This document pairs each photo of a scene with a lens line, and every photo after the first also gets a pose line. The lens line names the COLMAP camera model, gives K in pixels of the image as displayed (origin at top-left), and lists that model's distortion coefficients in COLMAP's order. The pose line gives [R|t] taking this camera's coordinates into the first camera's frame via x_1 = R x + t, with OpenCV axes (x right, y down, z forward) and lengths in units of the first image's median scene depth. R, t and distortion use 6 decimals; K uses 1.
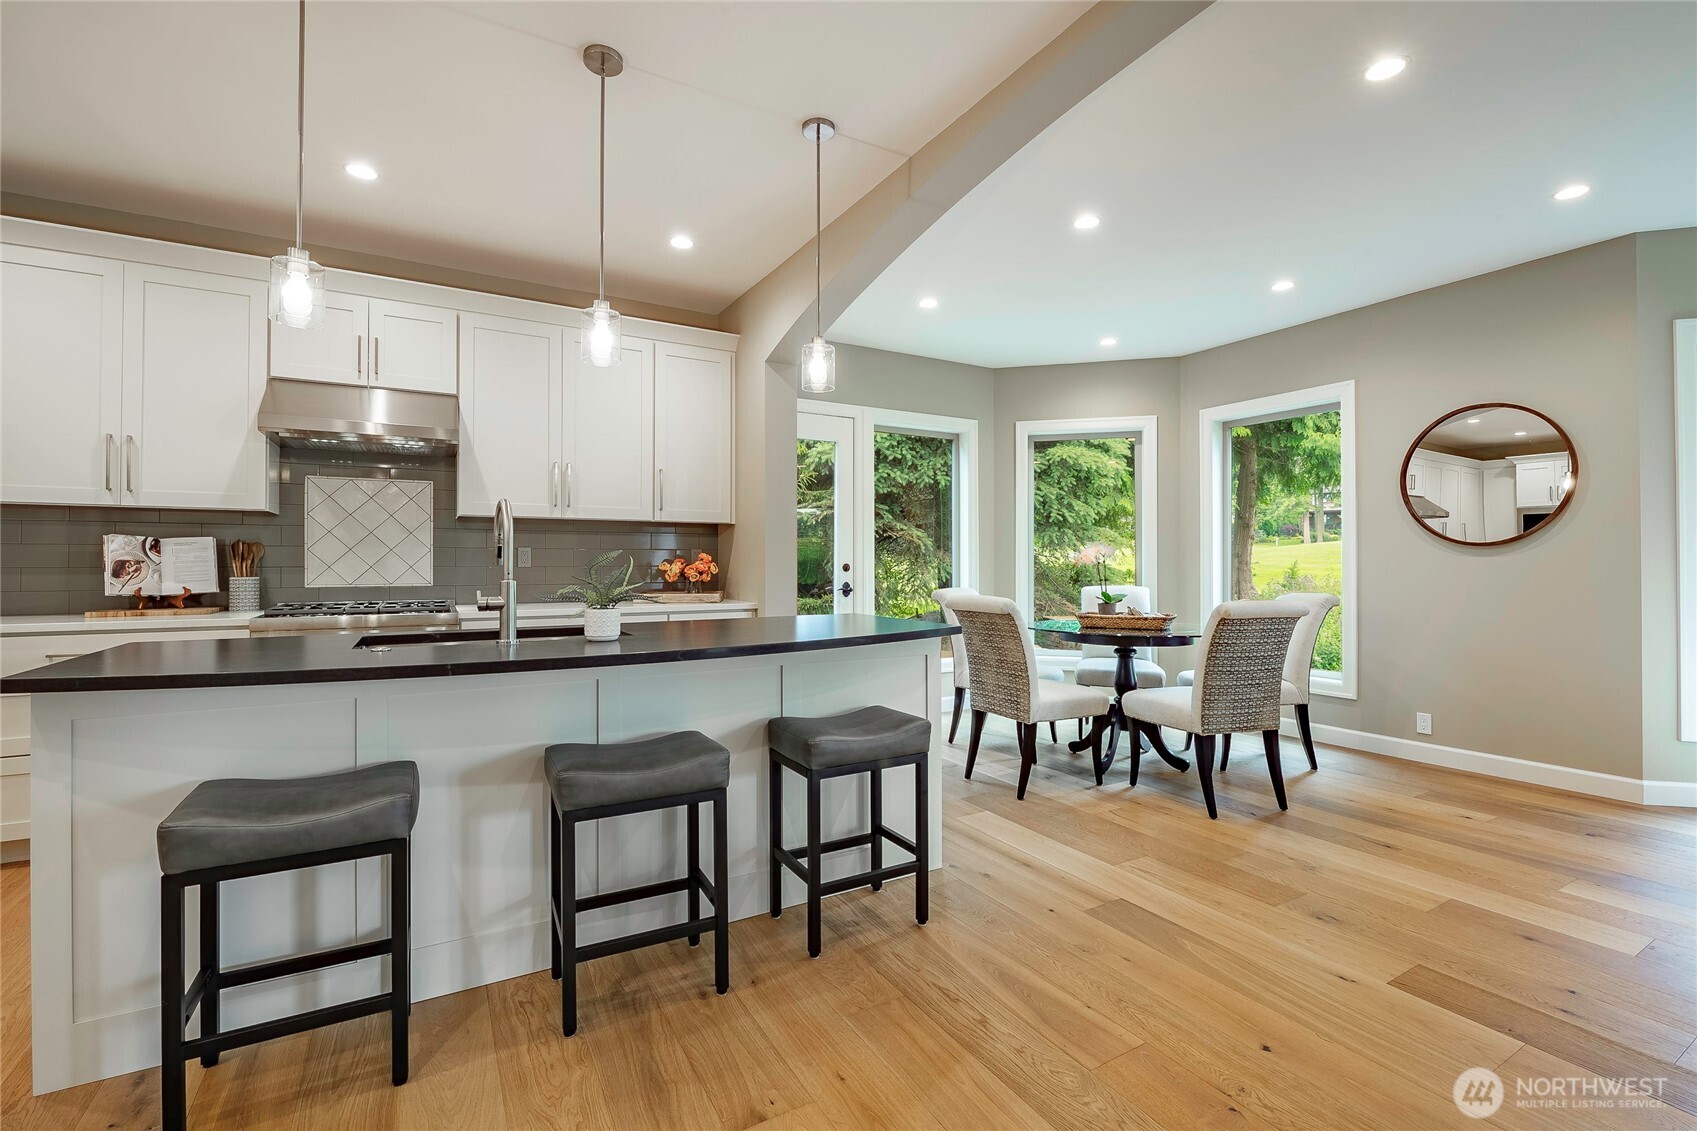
lens RADIAL K [[741.0, 0, 846.8], [0, 741.0, 557.5], [0, 0, 1]] dist [-0.003112, -0.000966]
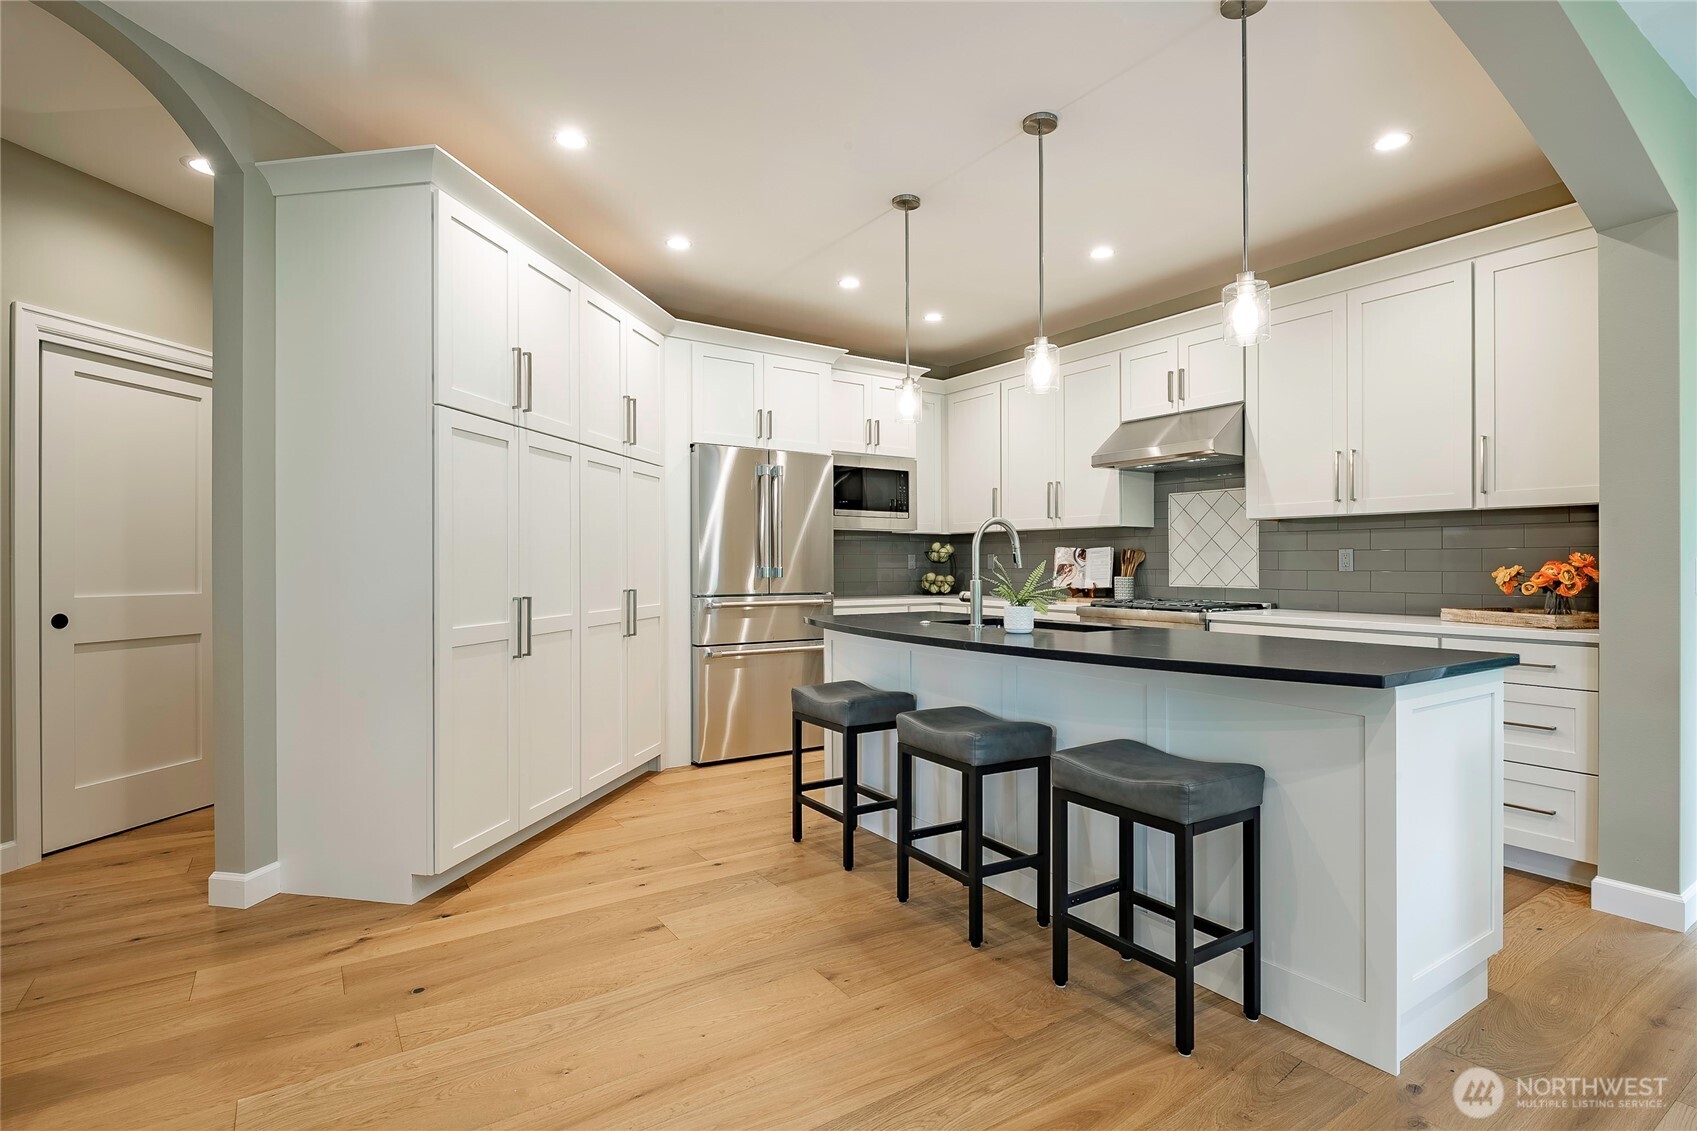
lens RADIAL K [[822.2, 0, 844.7], [0, 822.2, 563.9], [0, 0, 1]] dist [-0.001530, -0.000099]
pose [[0.059553, -0.000121, -0.998225, 0.617876], [0.006259, 0.999980, 0.000252, 0.000122], [0.998206, -0.006263, 0.059553, 0.418840]]
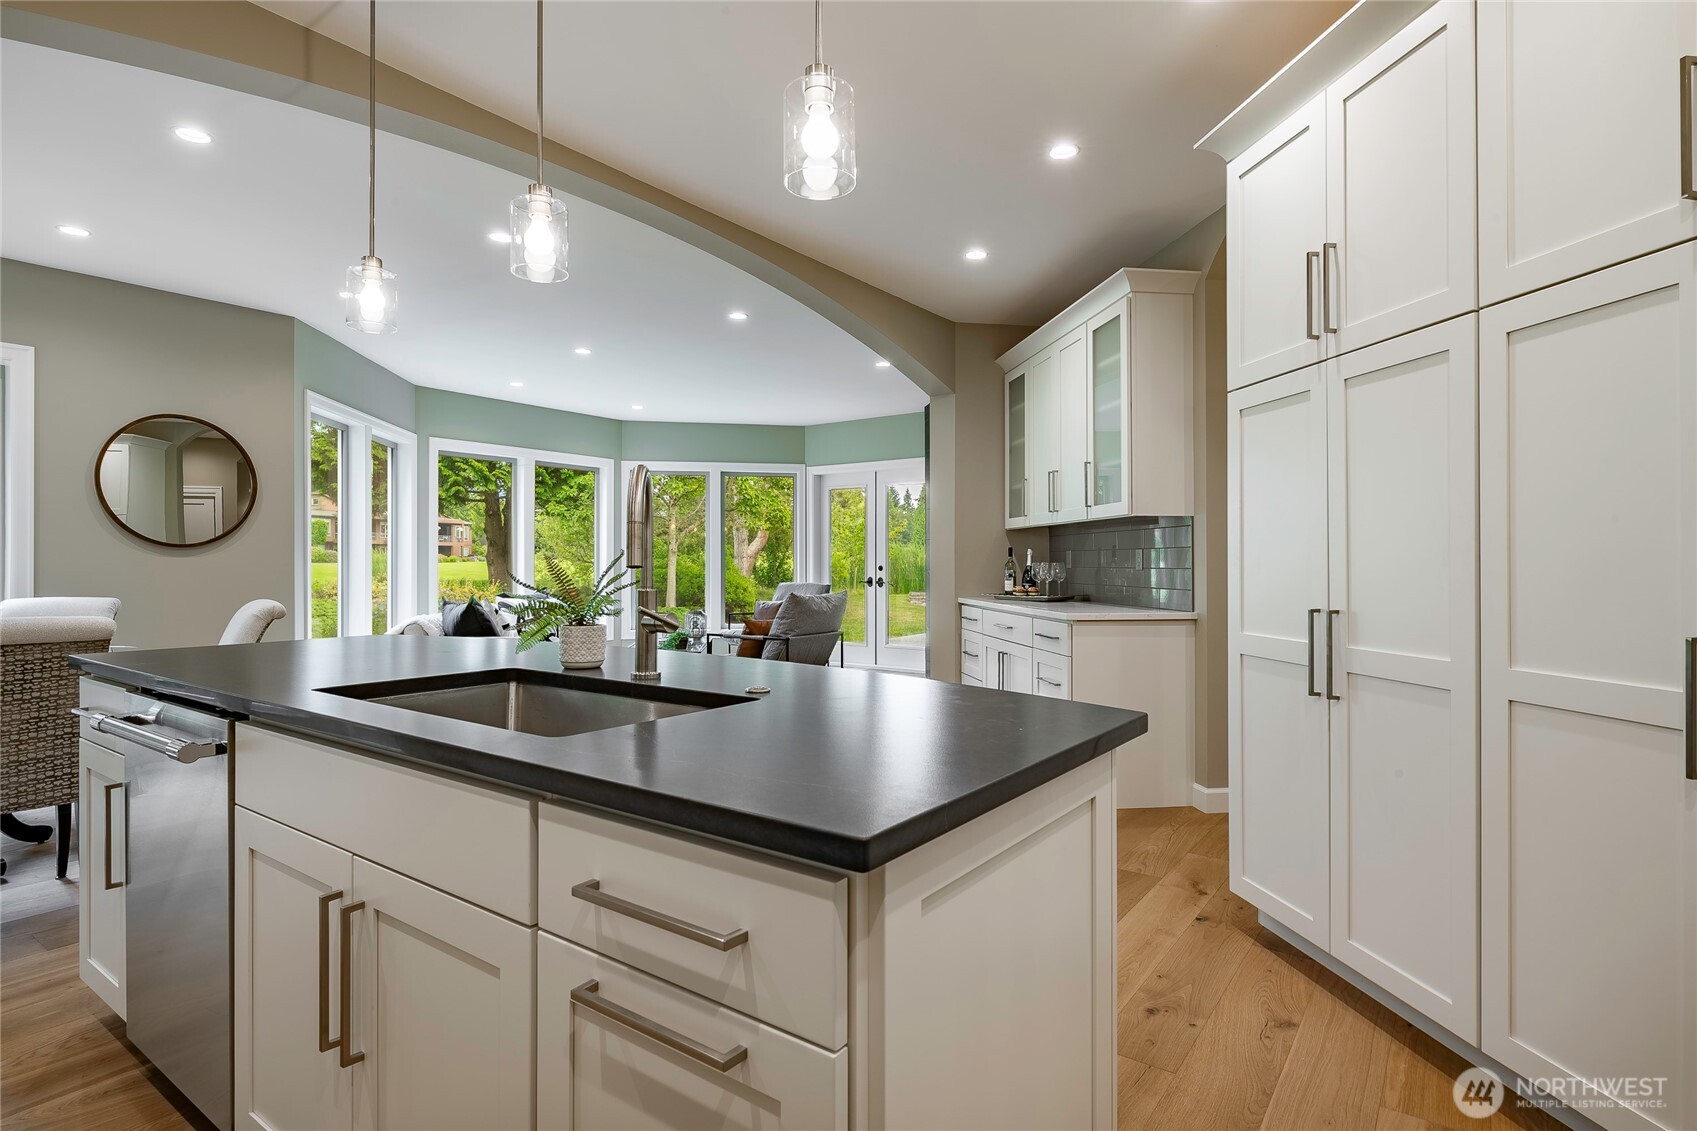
lens RADIAL K [[867.2, 0, 848.5], [0, 867.2, 565.5], [0, 0, 1]] dist [-0.000740, -0.000112]
pose [[-0.398568, -0.001585, 0.917137, -0.807960], [-0.005717, 0.999983, -0.000756, 0.004091], [-0.917121, -0.005544, -0.398571, 0.713442]]
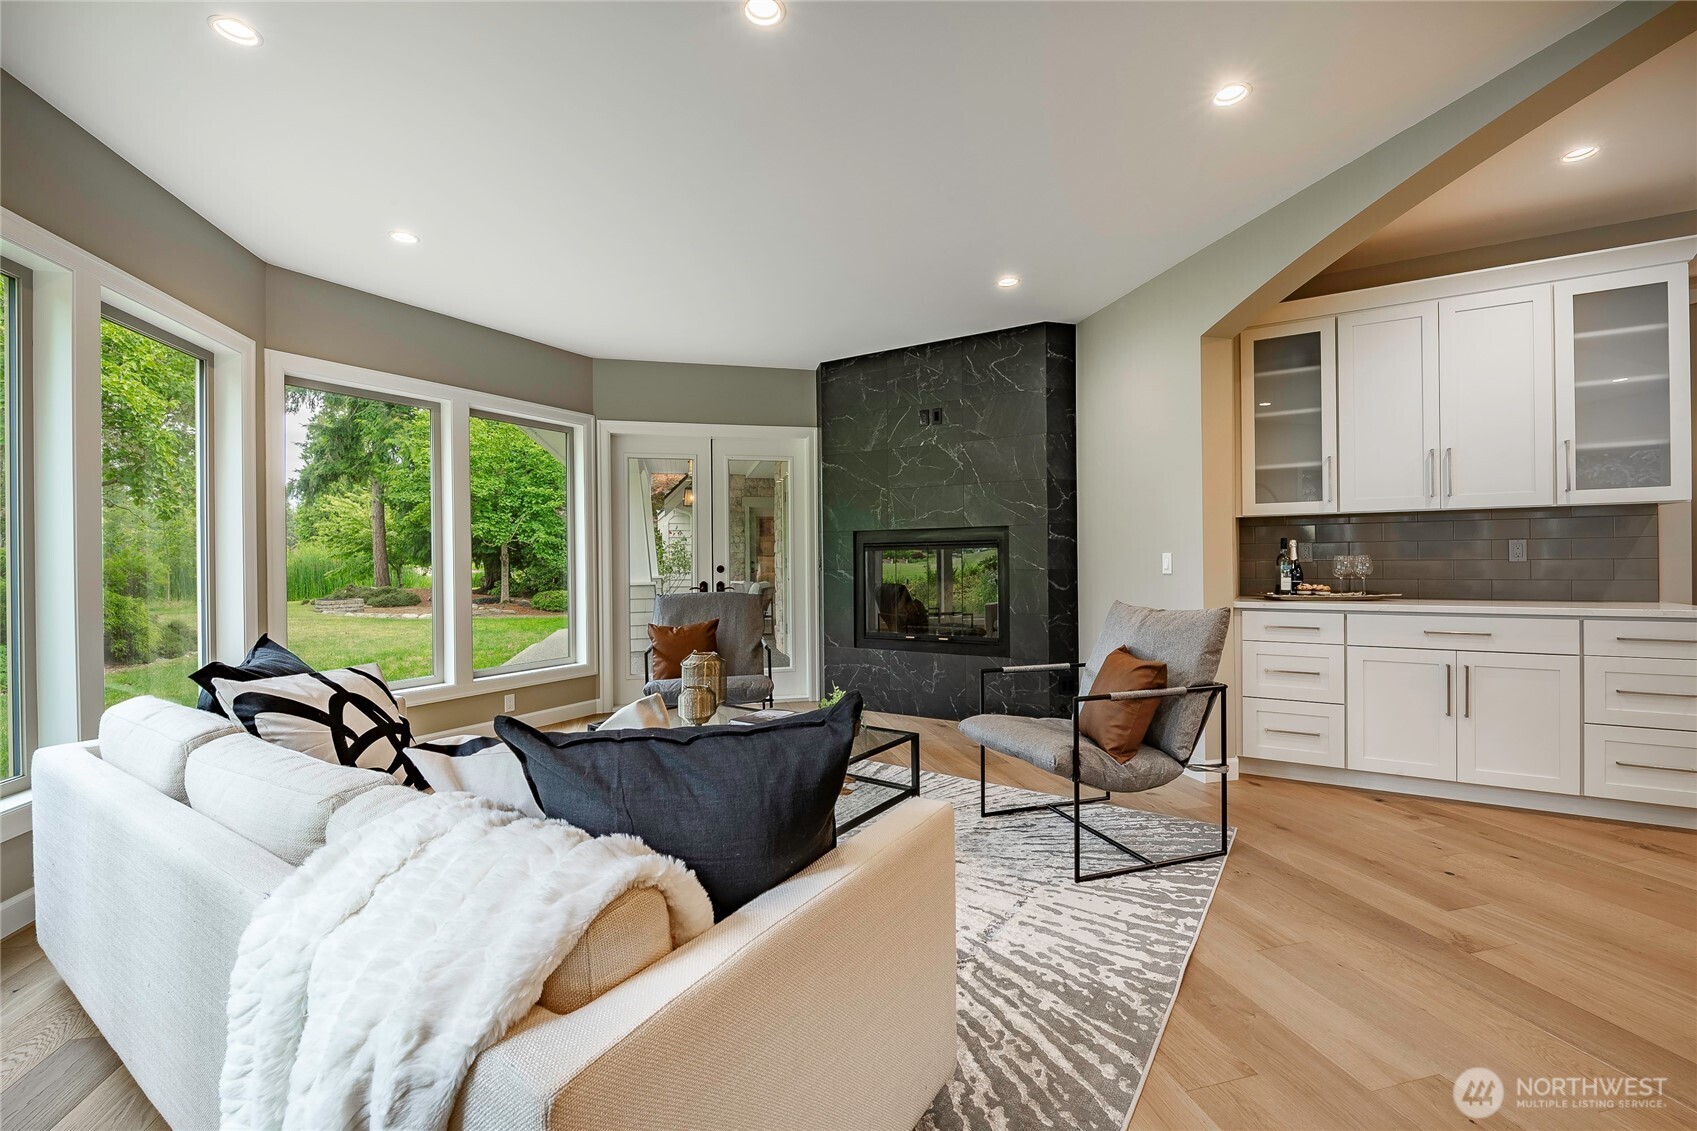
lens RADIAL K [[707.1, 0, 850.3], [0, 707.1, 559.7], [0, 0, 1]] dist [-0.001439, -0.003886]
pose [[-0.959251, 0.011461, 0.282324, 0.904149], [0.010307, 0.999931, -0.005572, 0.000329], [-0.282369, -0.002435, -0.959303, 1.038504]]
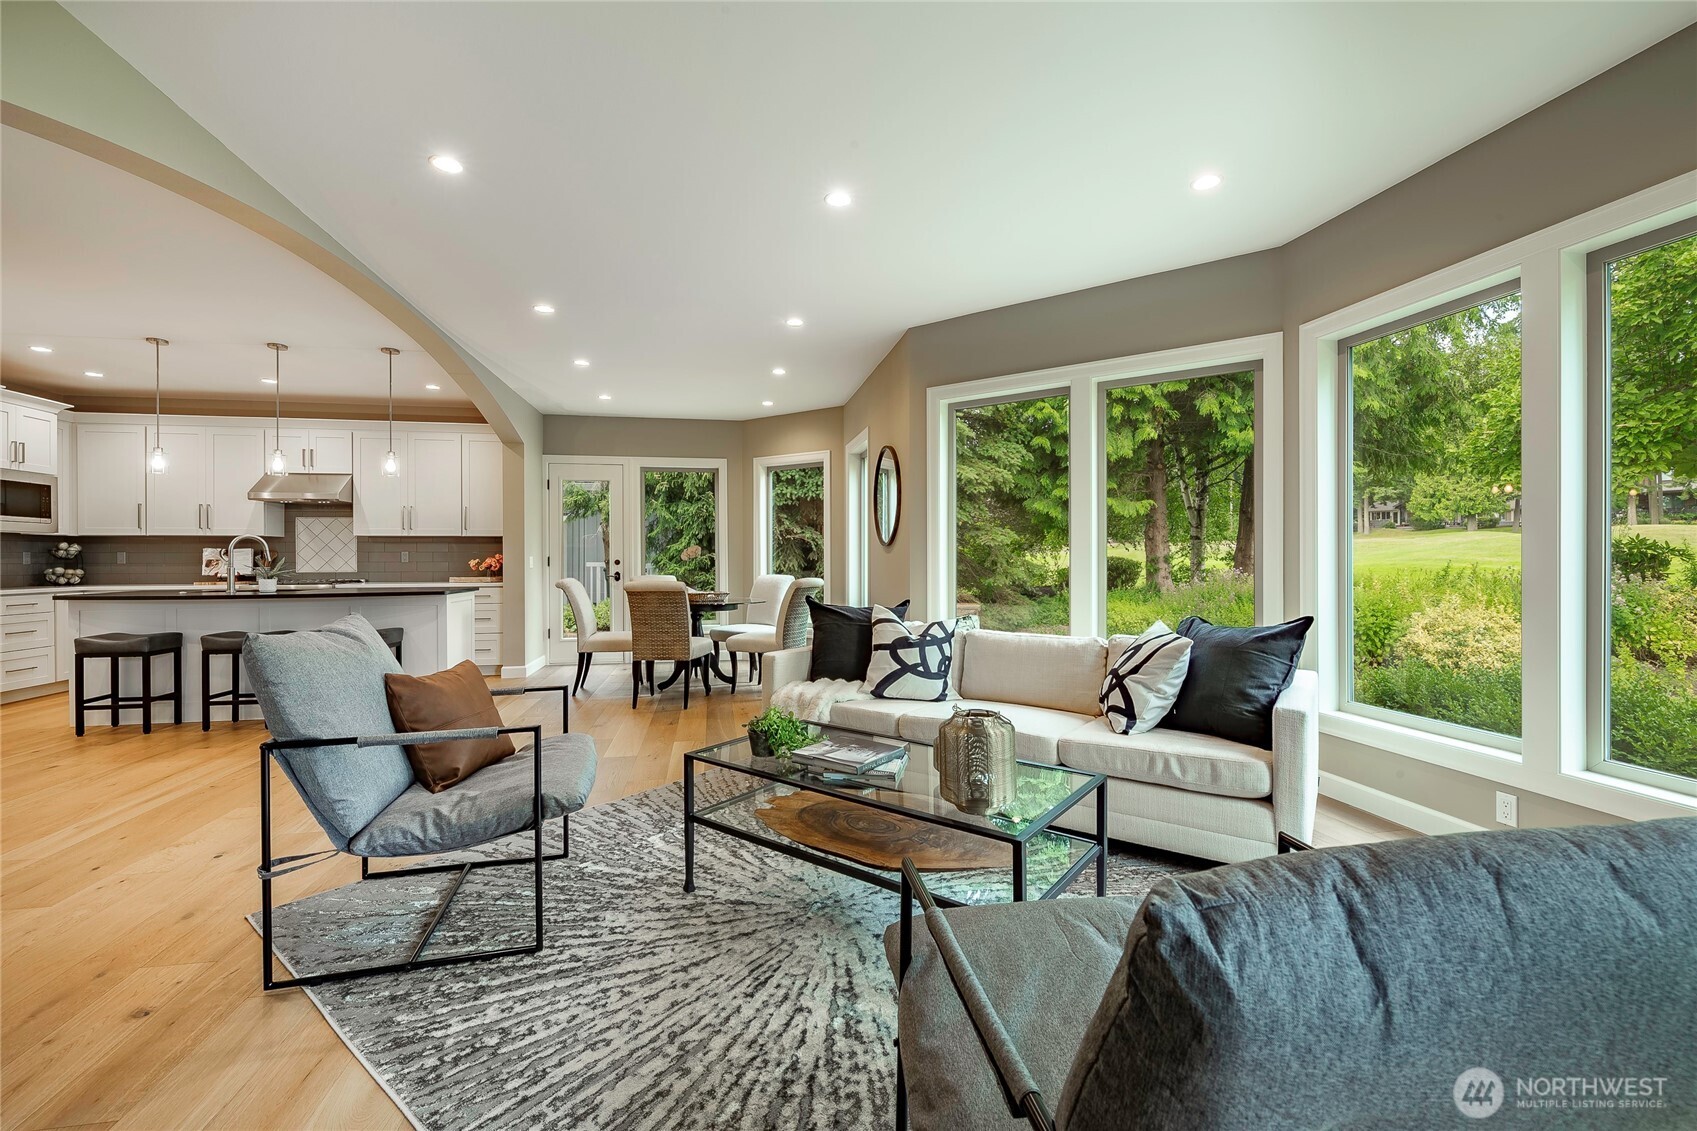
lens RADIAL K [[707.1, 0, 850.3], [0, 707.1, 559.7], [0, 0, 1]] dist [-0.001439, -0.003886]
pose [[0.945144, -0.004305, -0.326625, 1.436788], [0.006989, 0.999951, 0.007043, 0.002069], [0.326578, -0.008939, 0.945128, -0.359395]]
